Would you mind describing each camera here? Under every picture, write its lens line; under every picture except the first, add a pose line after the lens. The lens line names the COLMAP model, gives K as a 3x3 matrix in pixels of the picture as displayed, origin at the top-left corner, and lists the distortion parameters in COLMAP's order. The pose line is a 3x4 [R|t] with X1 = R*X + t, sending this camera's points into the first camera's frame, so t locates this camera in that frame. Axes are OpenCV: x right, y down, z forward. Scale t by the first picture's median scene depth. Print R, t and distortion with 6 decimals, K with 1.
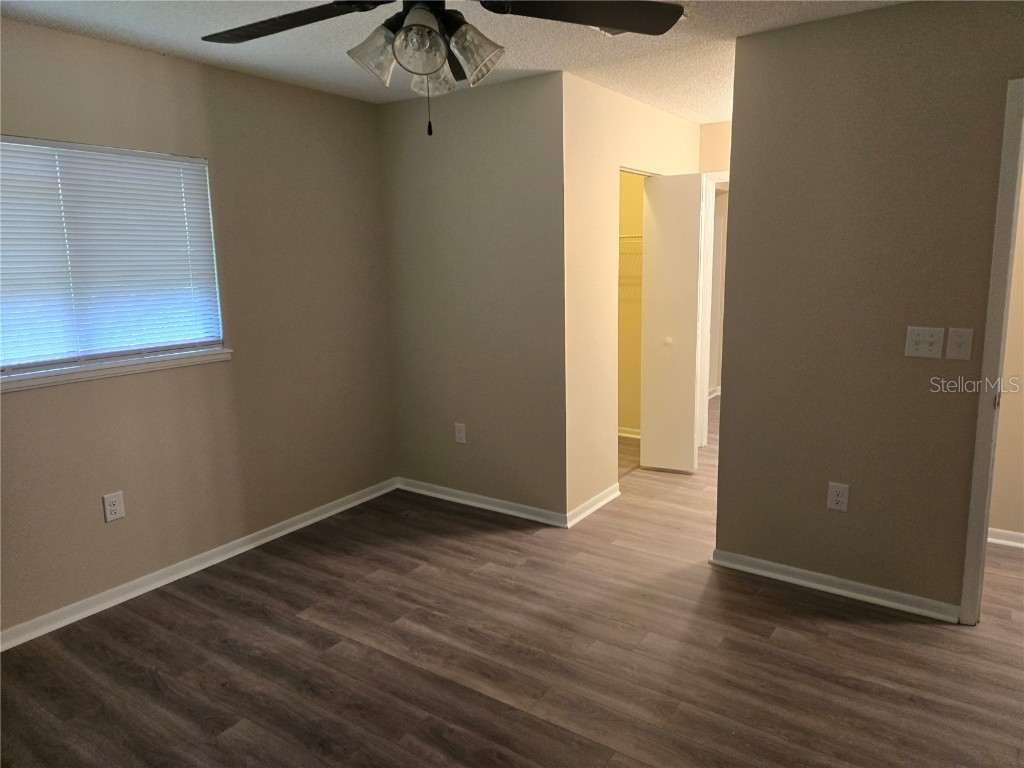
lens RADIAL K [[695.1, 0, 510.2], [0, 695.1, 383.9], [0, 0, 1]] dist [0.033111, -0.007650]
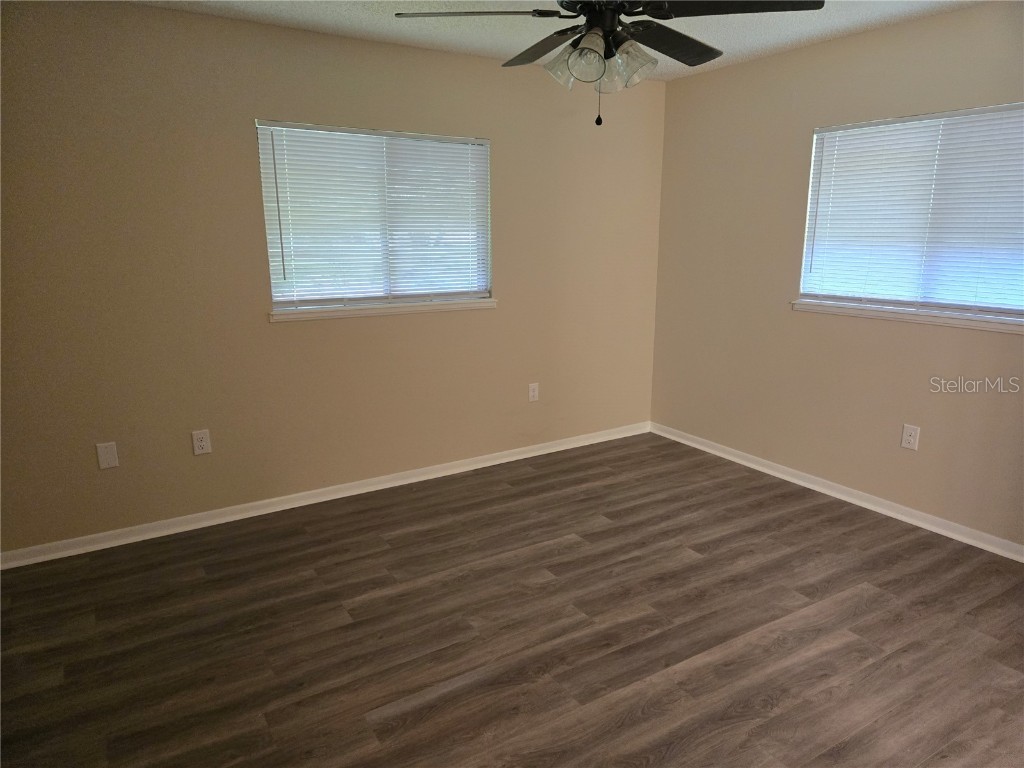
lens RADIAL K [[695.1, 0, 511.0], [0, 695.1, 385.9], [0, 0, 1]] dist [0.033111, -0.007650]
pose [[-0.404524, 0.224225, -0.886613, 0.767386], [-0.158488, 0.937620, 0.309436, -0.171038], [0.900689, 0.265692, -0.343753, 0.866808]]
